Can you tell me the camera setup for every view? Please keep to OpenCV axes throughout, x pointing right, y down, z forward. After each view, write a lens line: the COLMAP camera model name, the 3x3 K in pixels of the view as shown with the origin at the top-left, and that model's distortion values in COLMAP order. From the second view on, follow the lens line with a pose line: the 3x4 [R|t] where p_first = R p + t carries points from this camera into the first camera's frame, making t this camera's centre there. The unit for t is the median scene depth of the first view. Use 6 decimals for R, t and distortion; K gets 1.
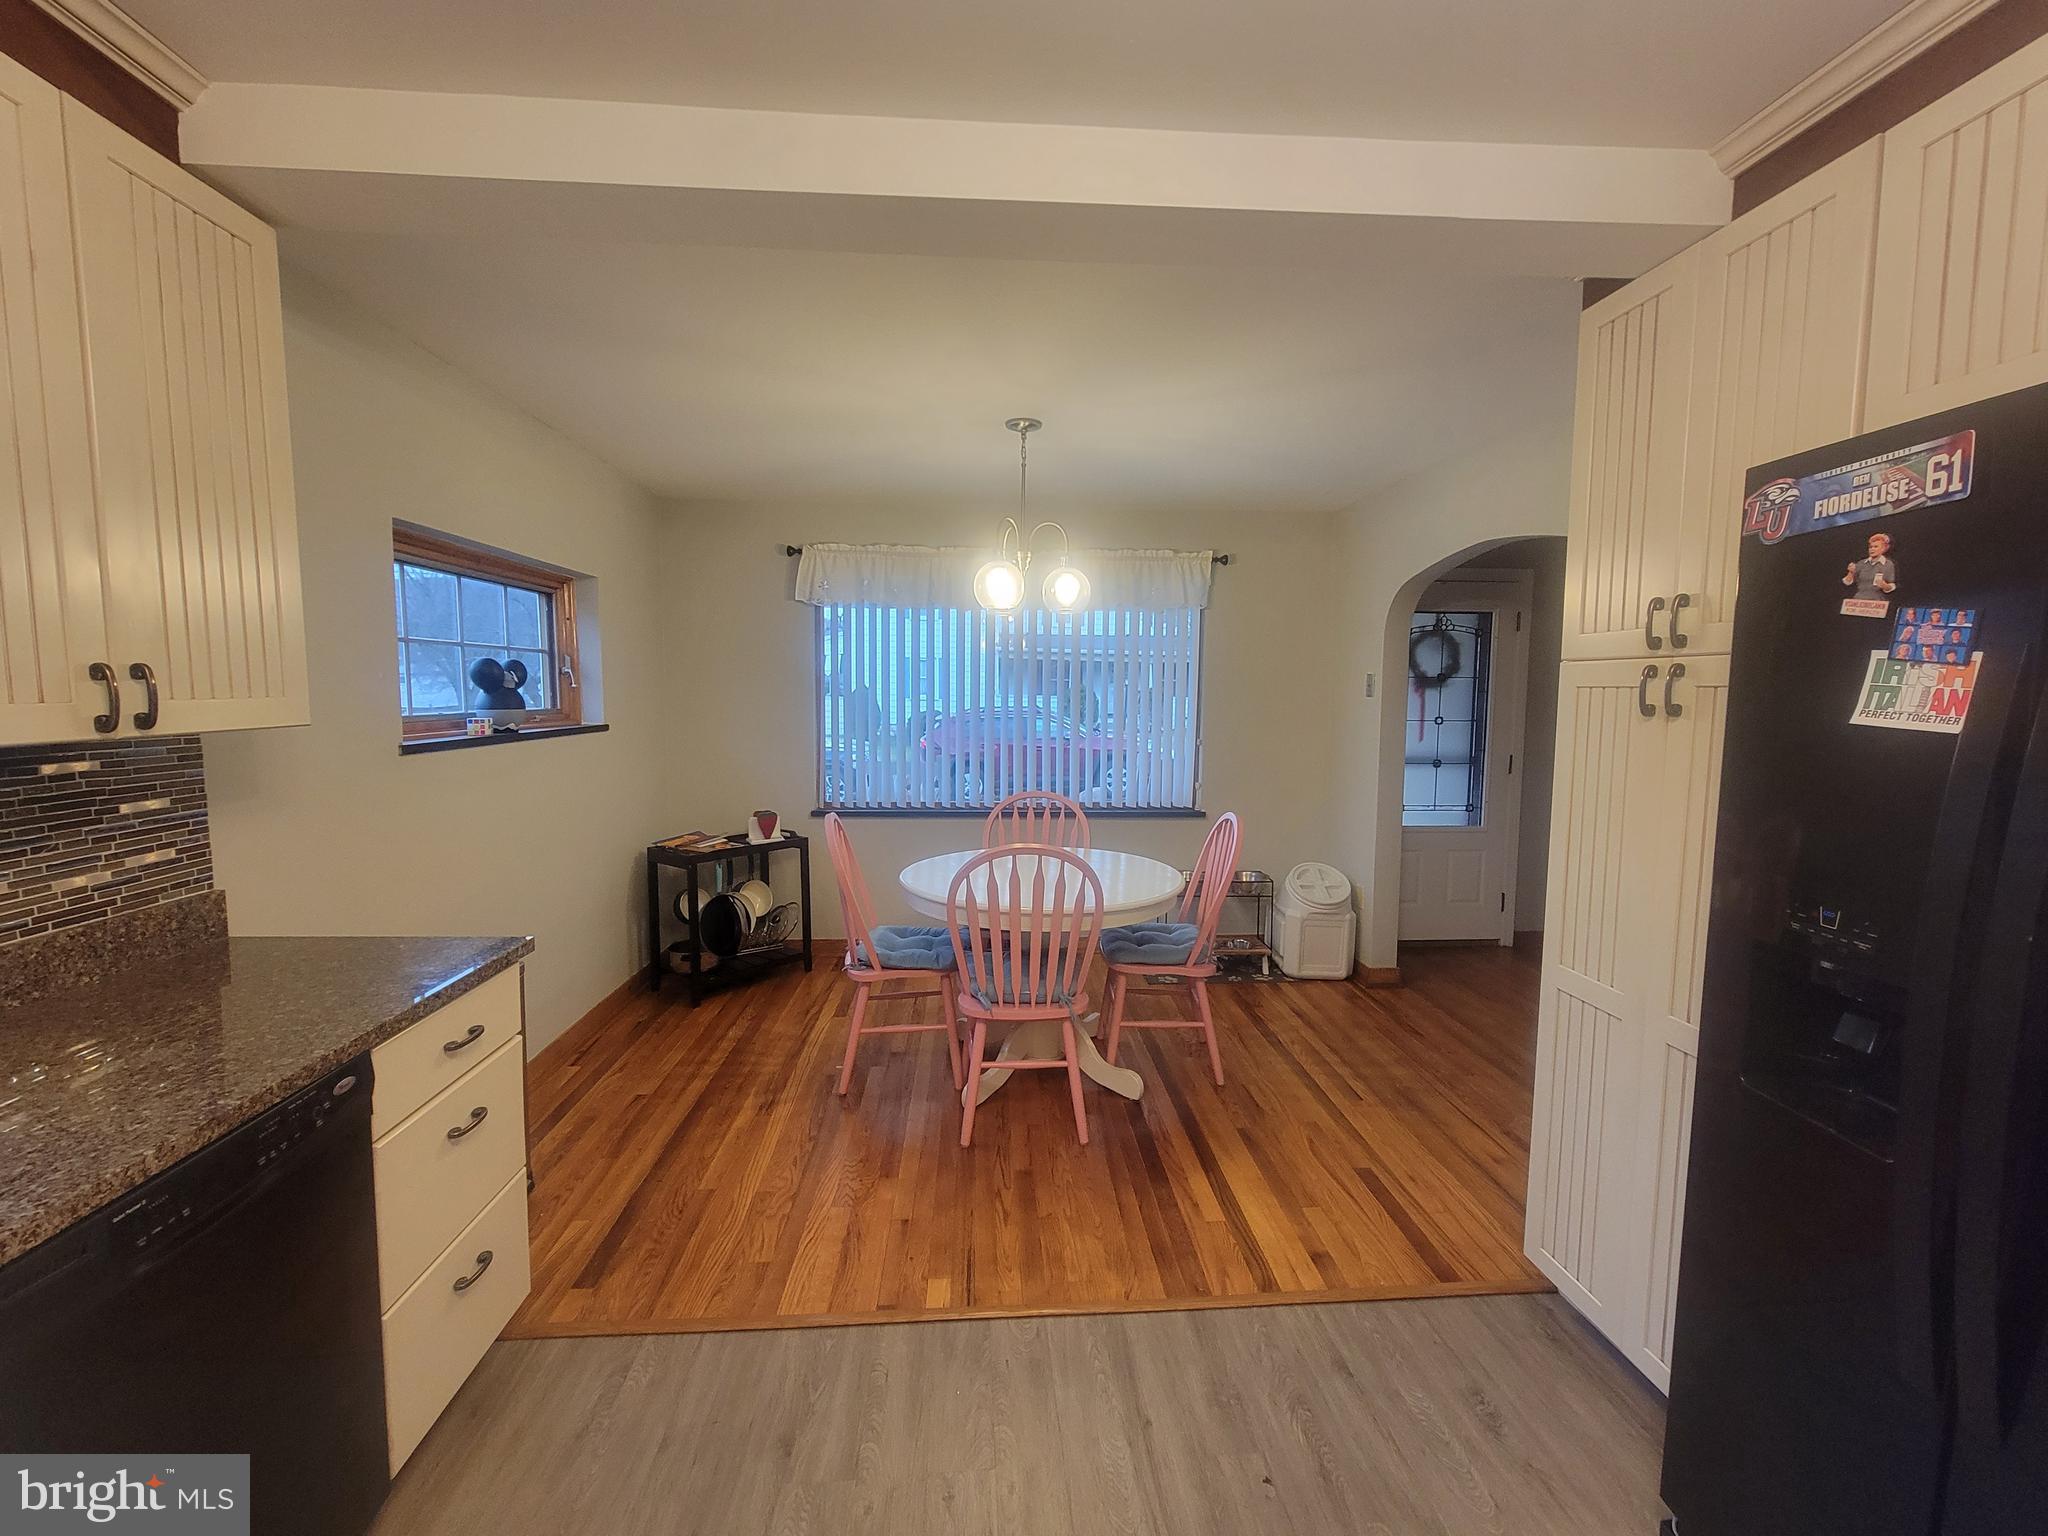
lens RADIAL K [[843.2, 0, 1028.6], [0, 843.2, 766.0], [0, 0, 1]] dist [-0.001258, 0.000205]
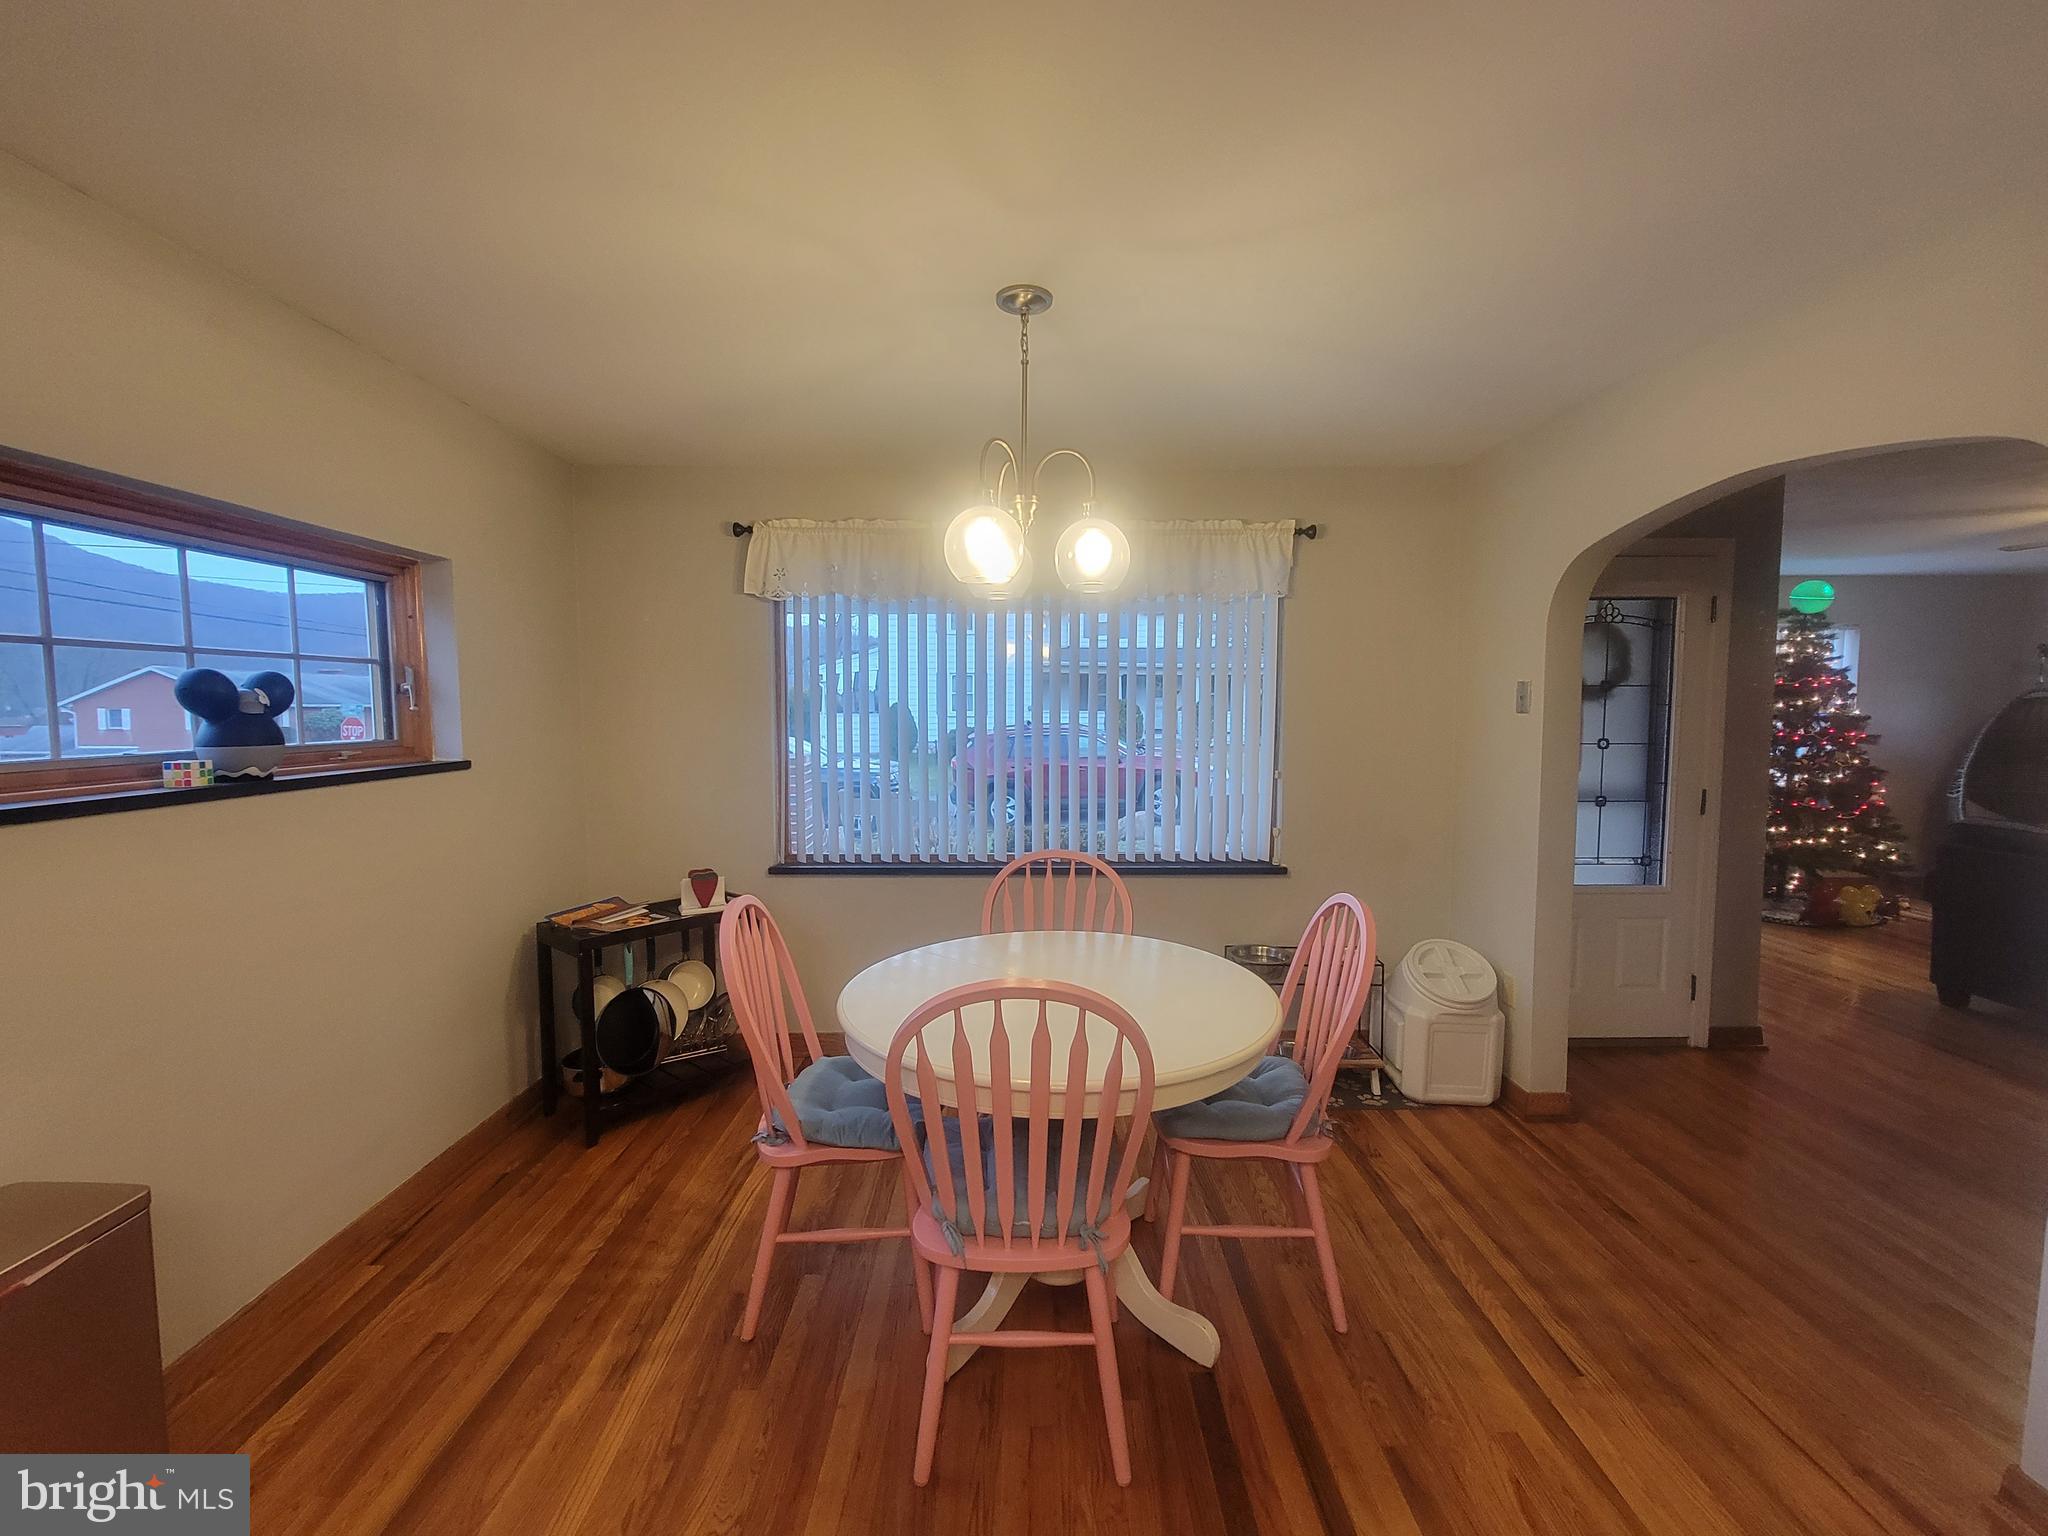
lens RADIAL K [[843.2, 0, 1028.6], [0, 843.2, 766.0], [0, 0, 1]] dist [-0.001258, 0.000205]
pose [[0.998629, -0.005081, -0.052101, 0.026008], [0.004158, 0.999833, -0.017811, -0.031810], [0.052183, 0.017570, 0.998483, 0.318441]]
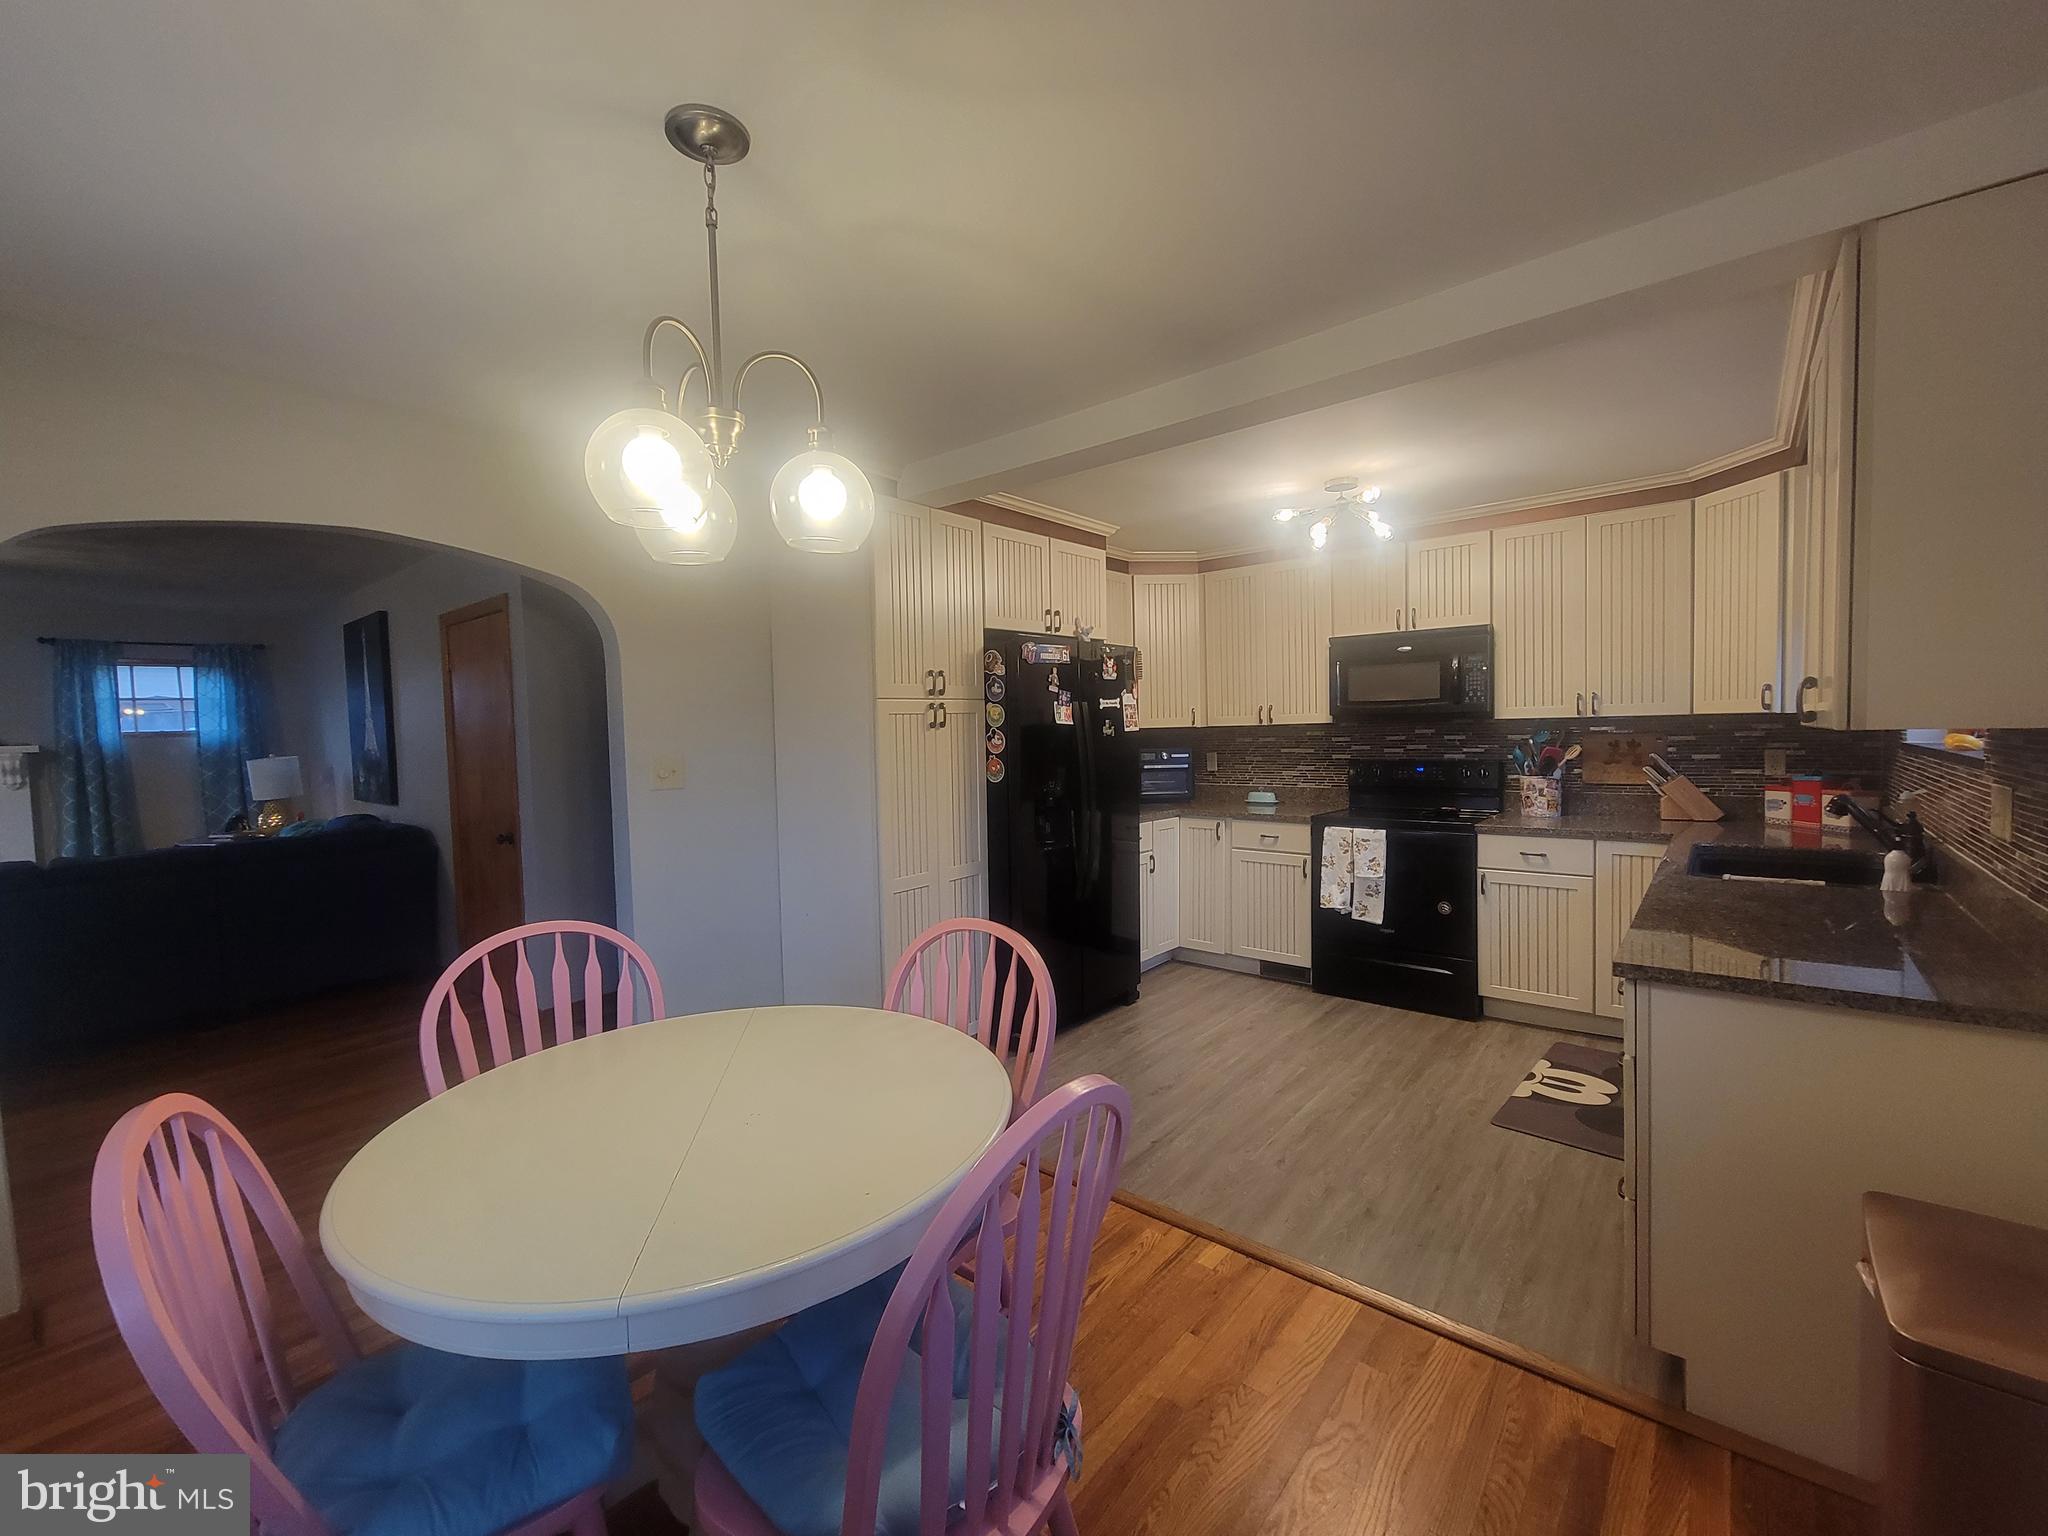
lens RADIAL K [[843.2, 0, 1028.6], [0, 843.2, 766.0], [0, 0, 1]] dist [-0.001258, 0.000205]
pose [[-0.724139, -0.025518, 0.689182, -0.402419], [0.080944, 0.989263, 0.121679, -0.094223], [-0.684888, 0.143898, -0.714298, 1.107643]]
